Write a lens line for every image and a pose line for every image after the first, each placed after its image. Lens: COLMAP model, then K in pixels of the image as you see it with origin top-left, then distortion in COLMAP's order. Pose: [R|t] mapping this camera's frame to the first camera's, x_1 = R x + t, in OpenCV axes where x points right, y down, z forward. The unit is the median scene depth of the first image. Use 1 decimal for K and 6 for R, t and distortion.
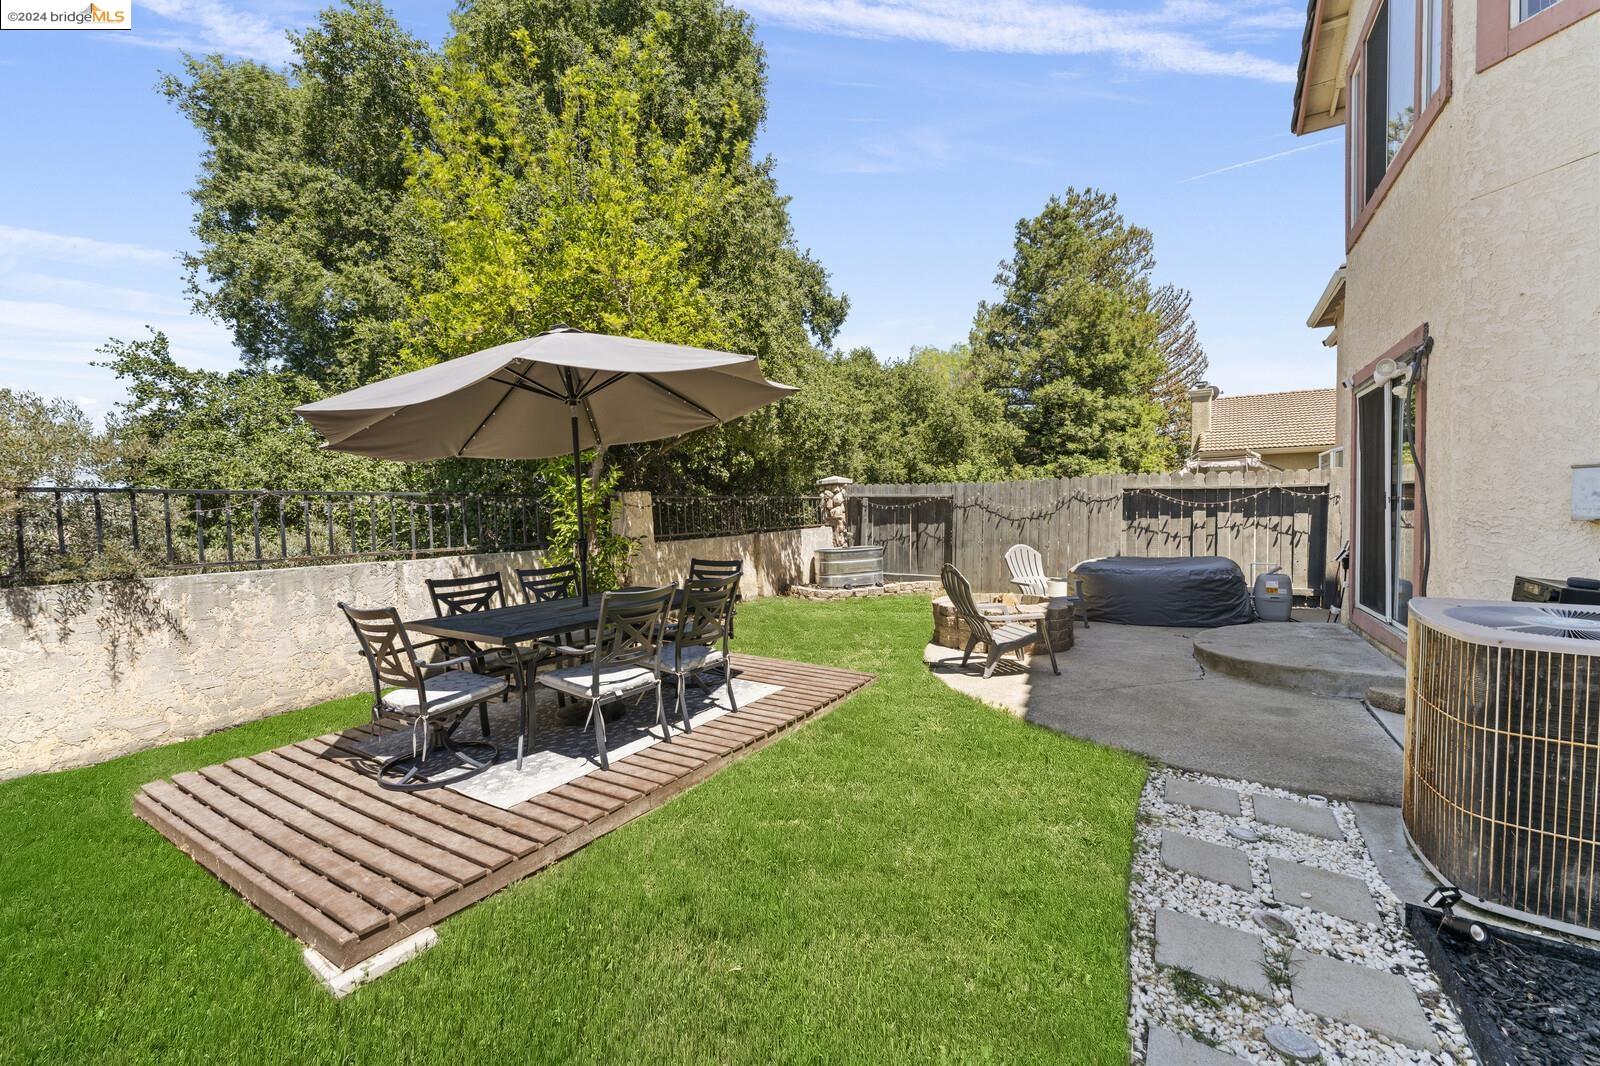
lens RADIAL K [[650.2, 0, 789.7], [0, 650.2, 532.3], [0, 0, 1]] dist [0.000918, -0.000172]
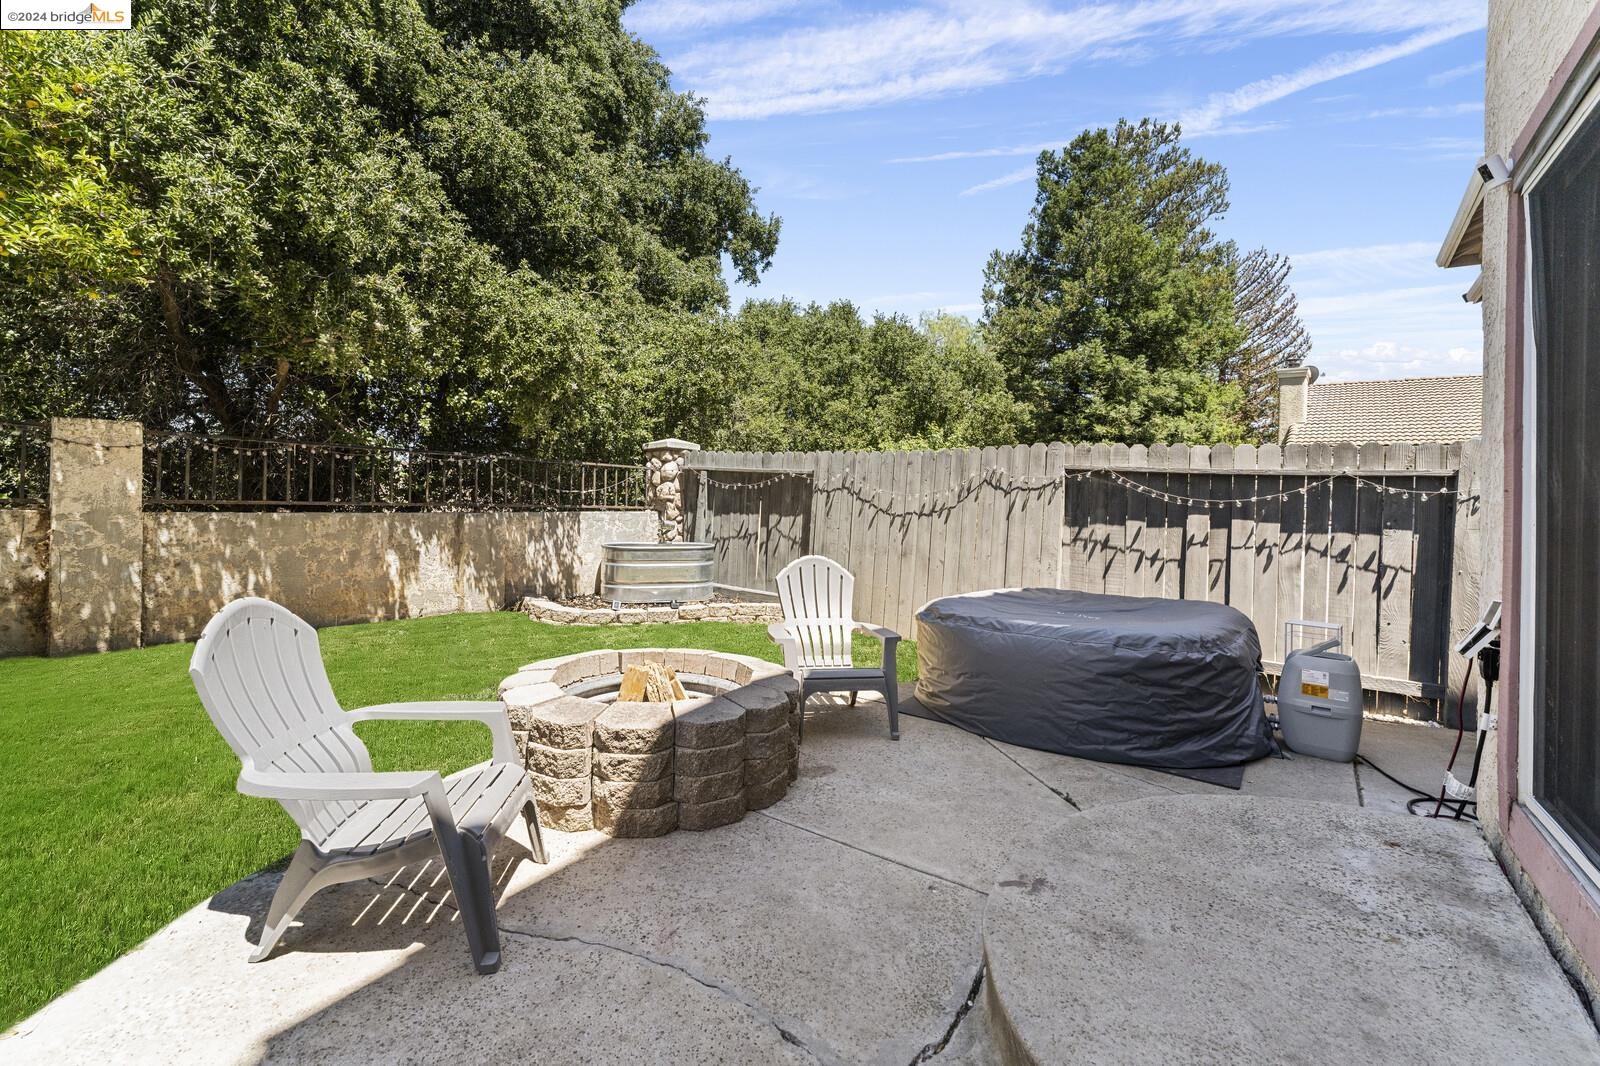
lens RADIAL K [[650.2, 0, 806.8], [0, 650.2, 484.0], [0, 0, 1]] dist [0.000918, -0.000172]
pose [[0.992095, 0.050509, -0.114874, 0.299570], [-0.057725, 0.996505, -0.060377, -0.005576], [0.111423, 0.066531, 0.991544, 0.344746]]
